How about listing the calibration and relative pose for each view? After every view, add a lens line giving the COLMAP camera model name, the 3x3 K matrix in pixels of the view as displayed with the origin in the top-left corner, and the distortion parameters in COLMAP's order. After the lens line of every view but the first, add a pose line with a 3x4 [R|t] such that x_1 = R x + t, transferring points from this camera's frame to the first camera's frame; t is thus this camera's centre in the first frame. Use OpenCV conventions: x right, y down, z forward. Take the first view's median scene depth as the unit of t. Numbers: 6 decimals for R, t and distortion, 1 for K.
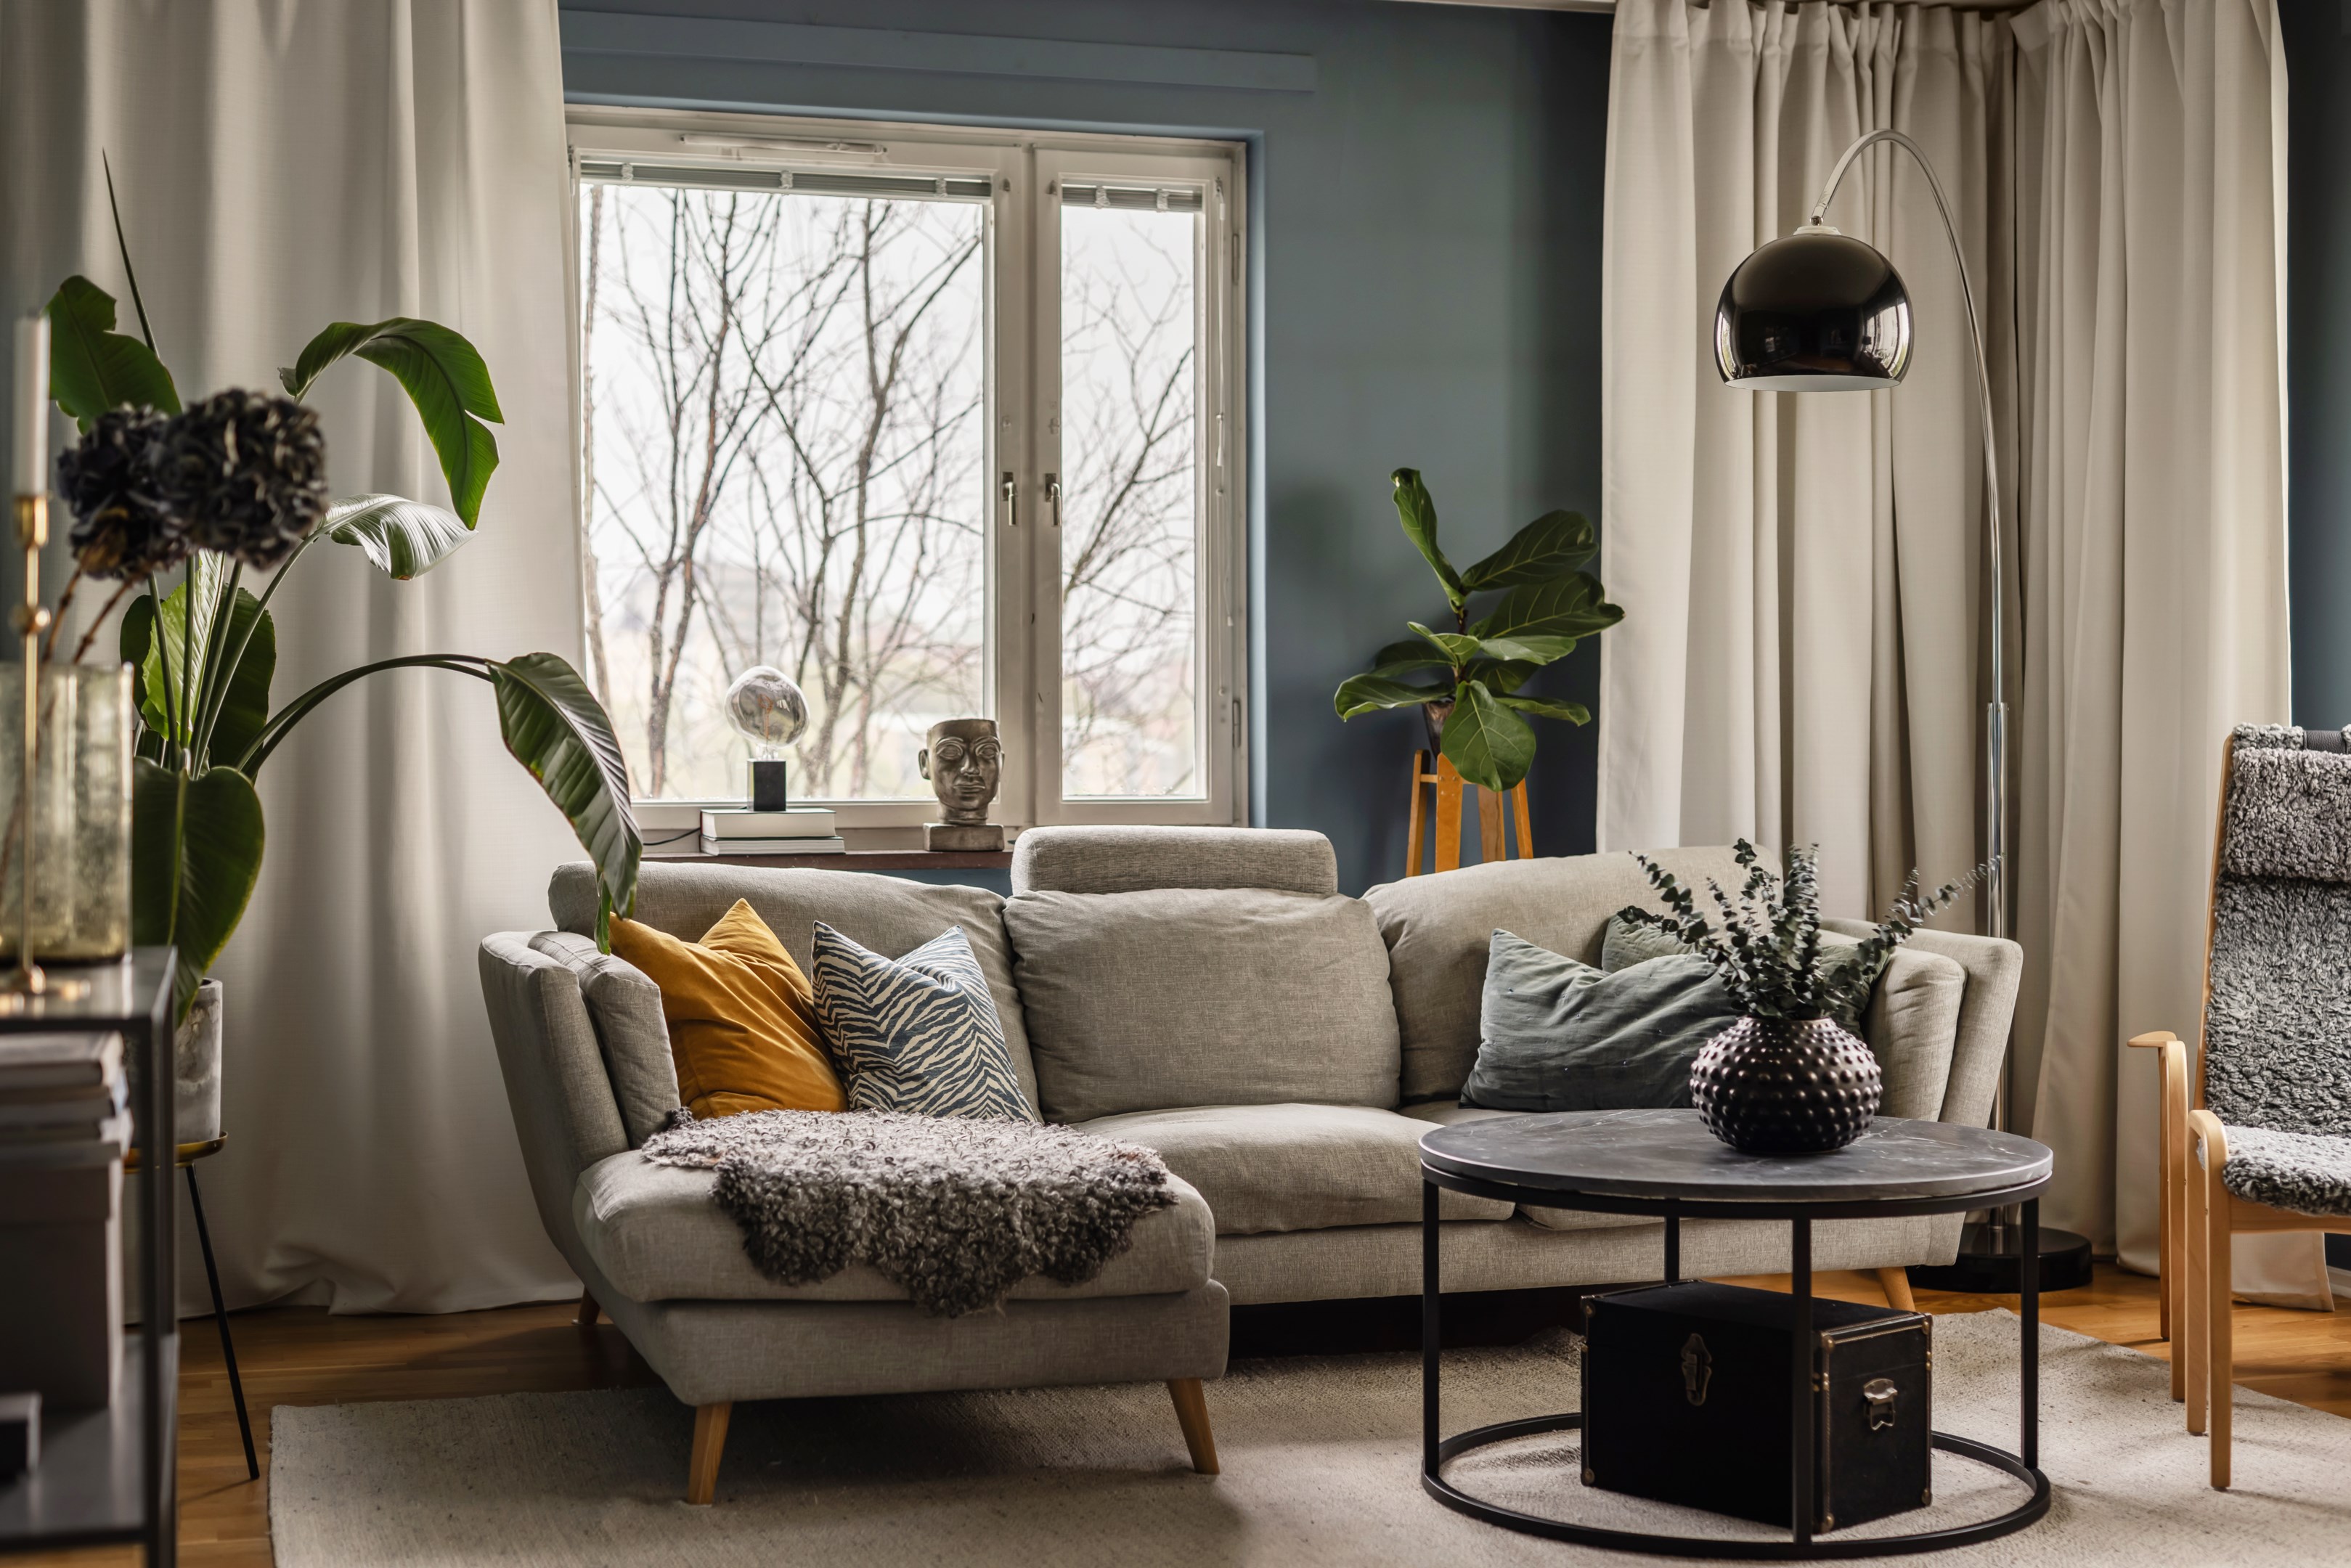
lens RADIAL K [[3345.6, 0, 1201.9], [0, 3345.6, 786.5], [0, 0, 1]] dist [-0.017570, 0.115322]
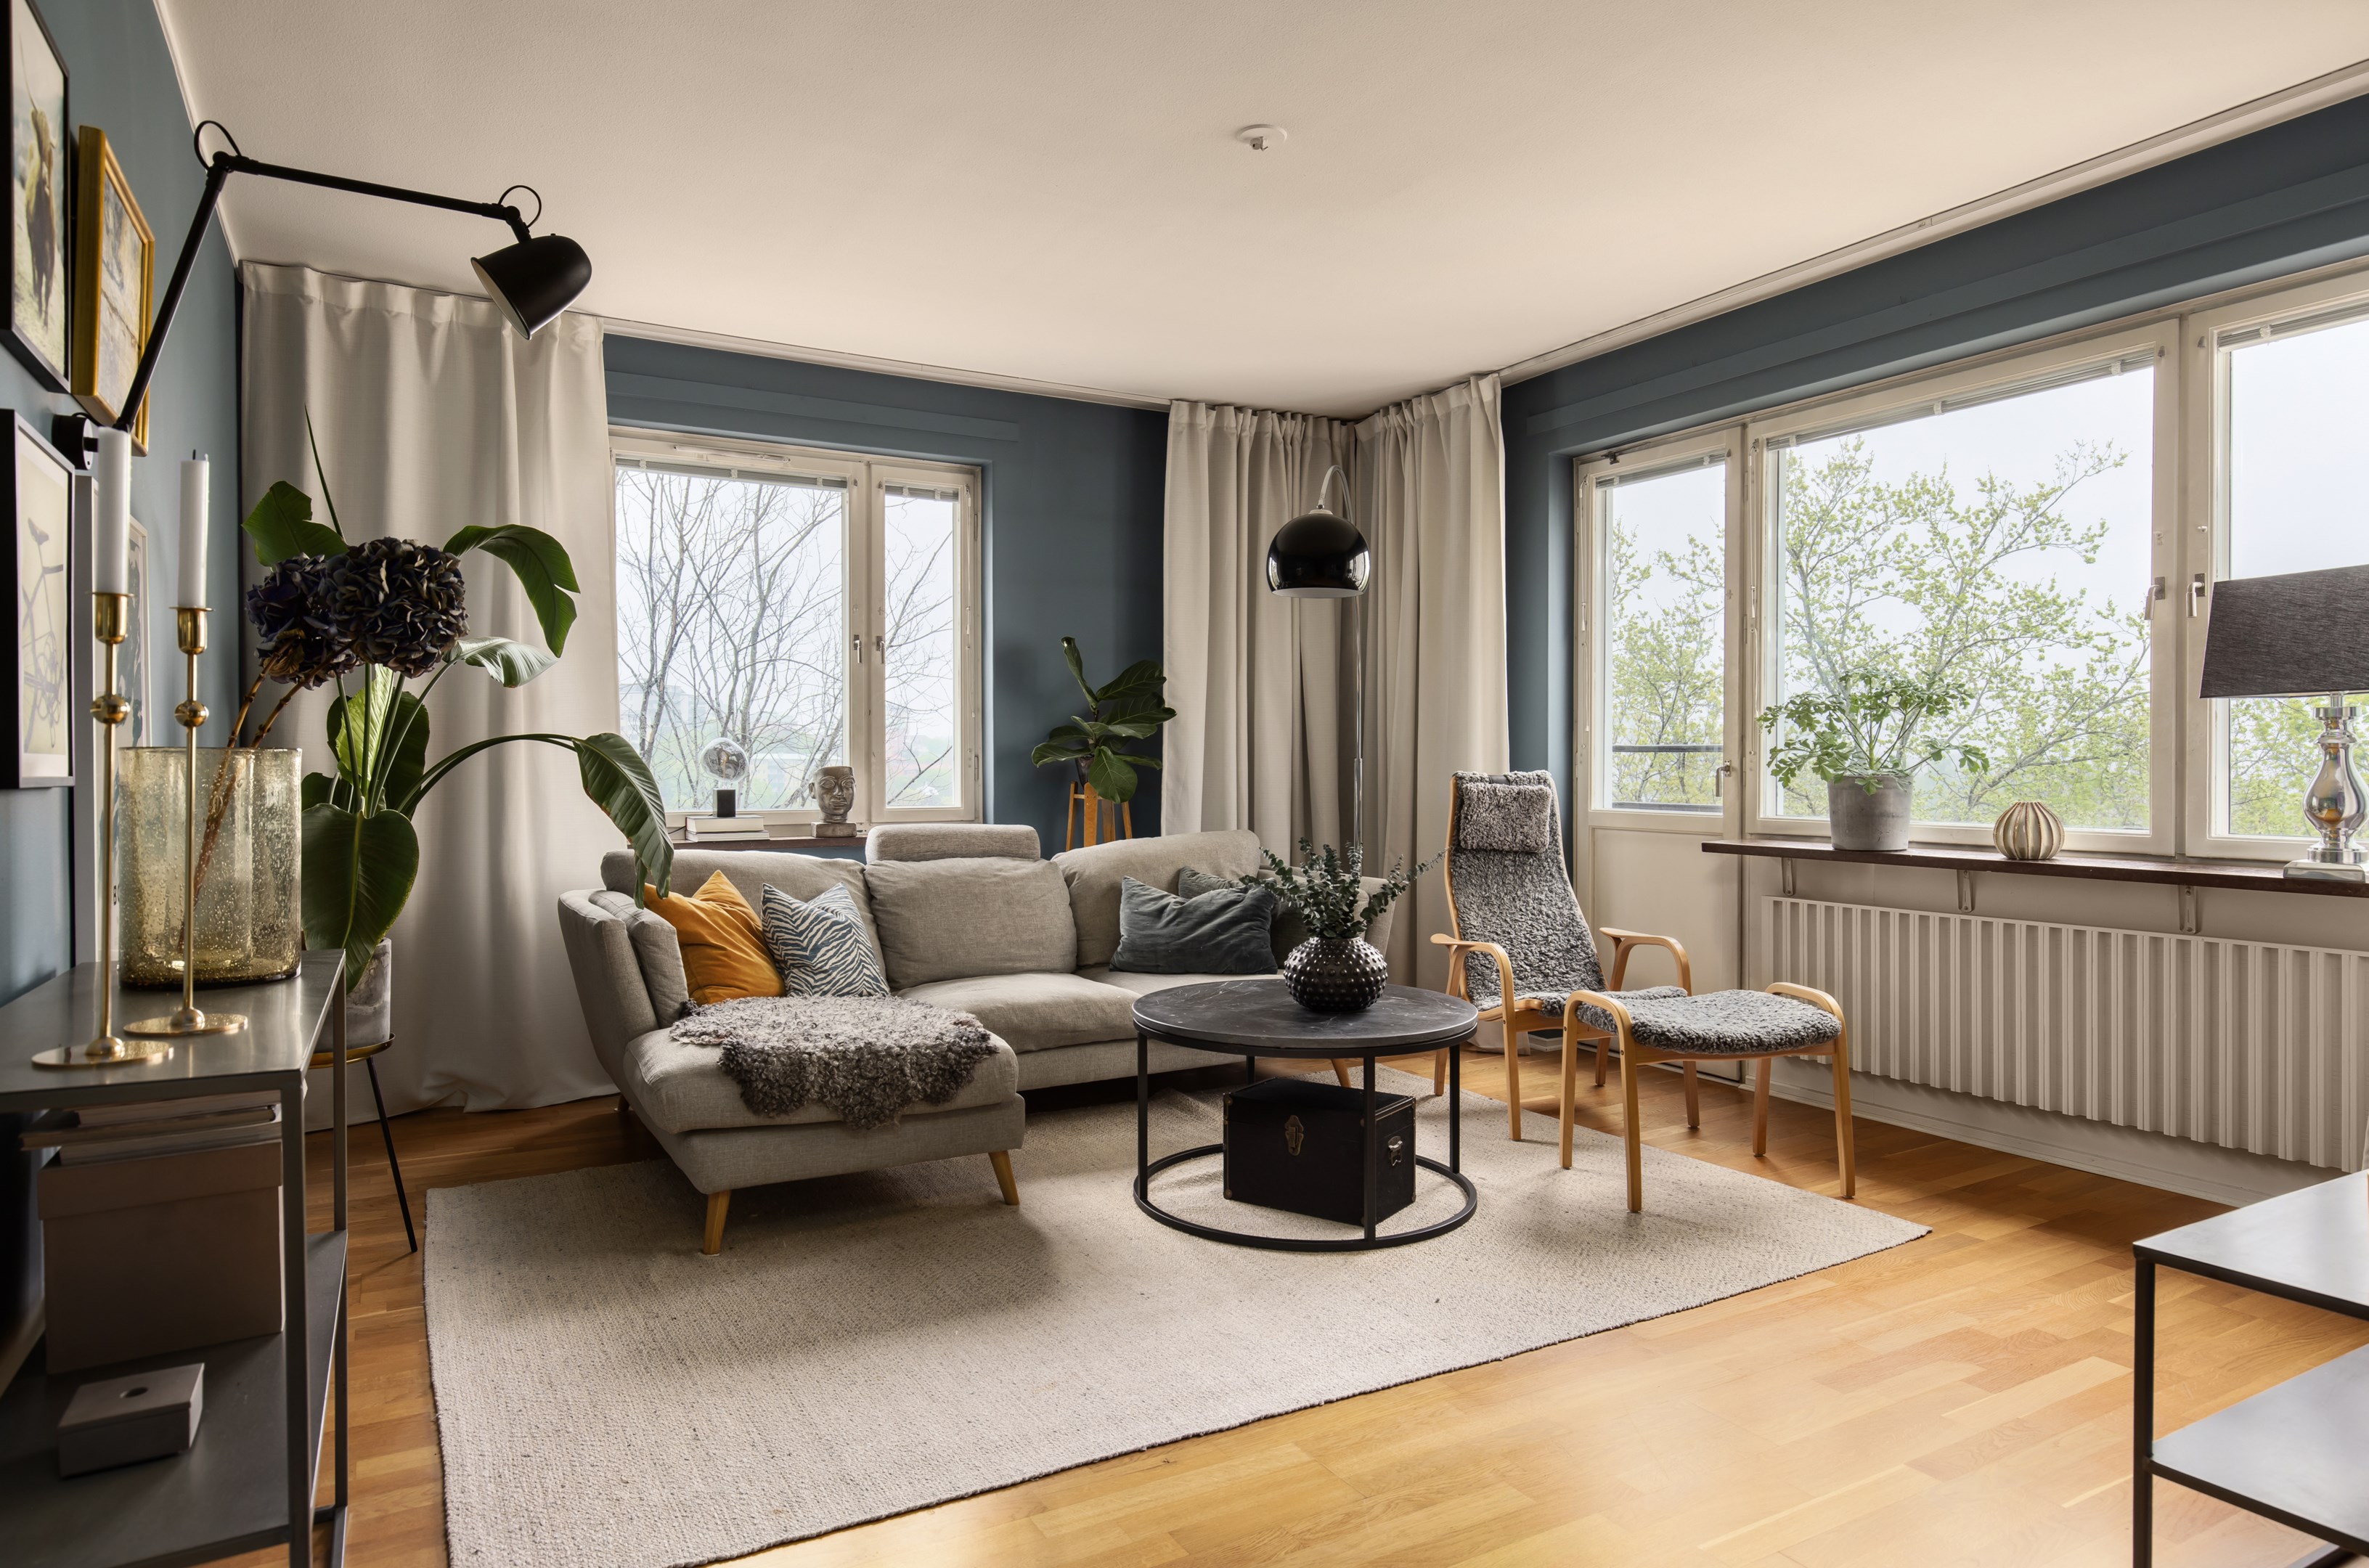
lens RADIAL K [[1402.9, 0, 1186.8], [0, 1402.9, 775.7], [0, 0, 1]] dist [0.001658, -0.001508]
pose [[0.975519, -0.002026, 0.219908, -0.061423], [0.003085, 0.999985, -0.004471, -0.012904], [-0.219896, 0.005040, 0.975510, 0.230784]]
